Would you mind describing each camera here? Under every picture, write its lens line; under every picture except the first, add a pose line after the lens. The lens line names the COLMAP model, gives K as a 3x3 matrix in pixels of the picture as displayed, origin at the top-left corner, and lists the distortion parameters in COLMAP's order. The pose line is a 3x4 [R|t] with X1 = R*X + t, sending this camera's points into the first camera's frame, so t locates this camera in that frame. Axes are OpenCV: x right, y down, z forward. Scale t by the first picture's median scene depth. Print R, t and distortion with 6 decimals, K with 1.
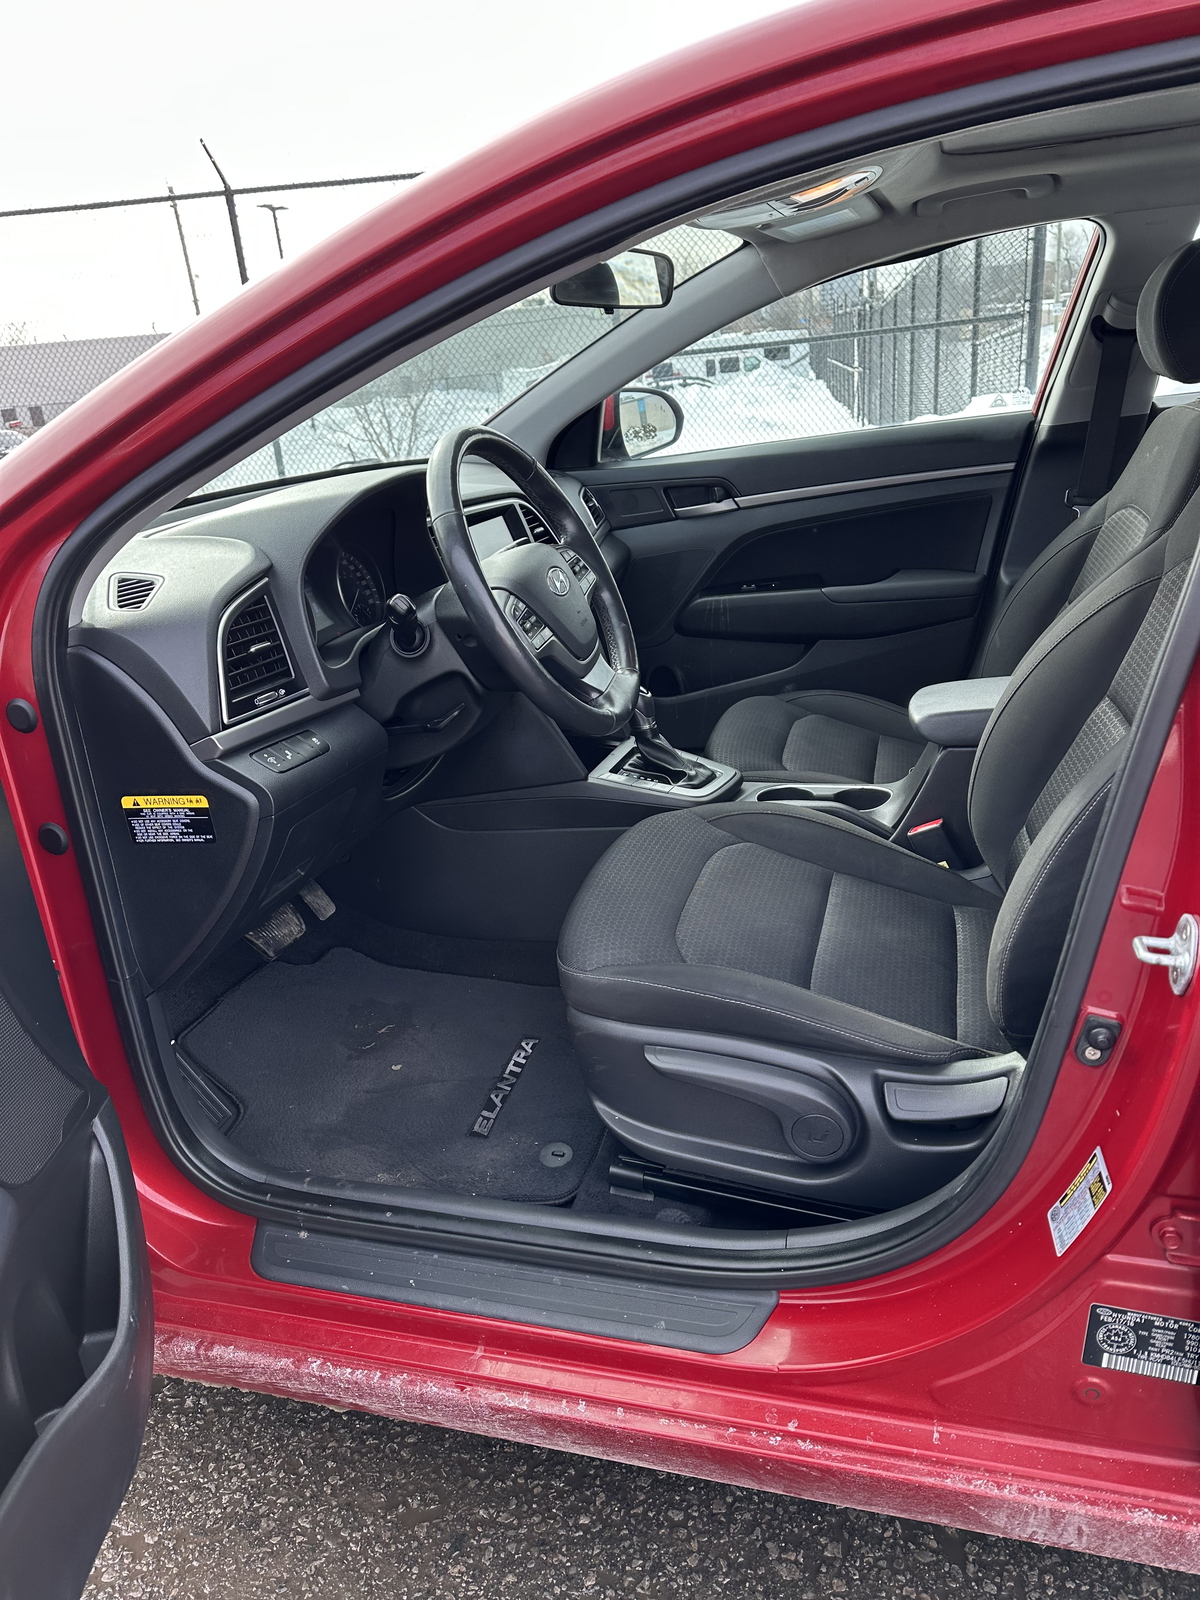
lens RADIAL K [[1112.1, 0, 600.9], [0, 1112.1, 815.0], [0, 0, 1]] dist [0.095727, -0.126324]
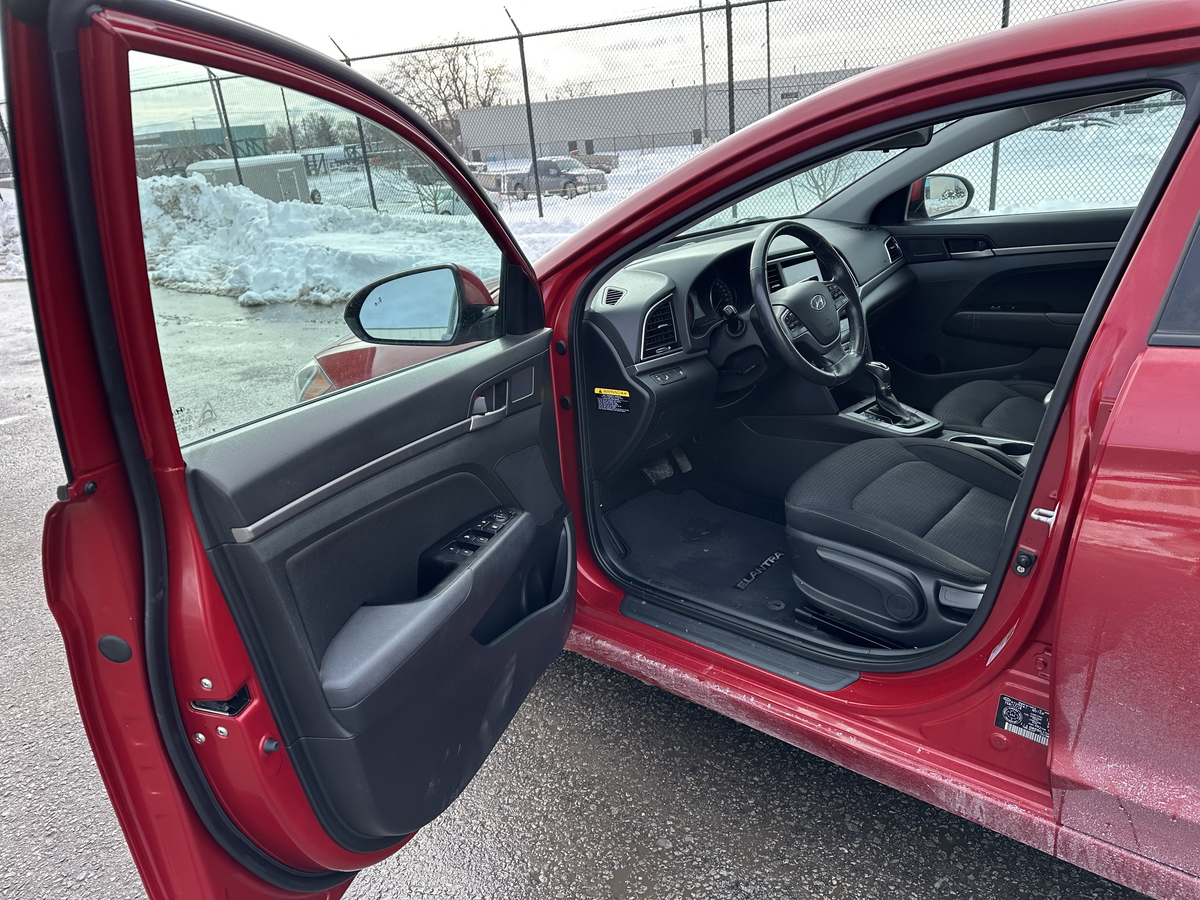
lens RADIAL K [[834.1, 0, 601.8], [0, 834.1, 470.5], [0, 0, 1]] dist [0.095727, -0.126324]
pose [[0.910781, 0.154809, -0.382770, 0.235480], [-0.143982, 0.987939, 0.056968, 0.047072], [0.386973, 0.003226, 0.922085, -0.498641]]
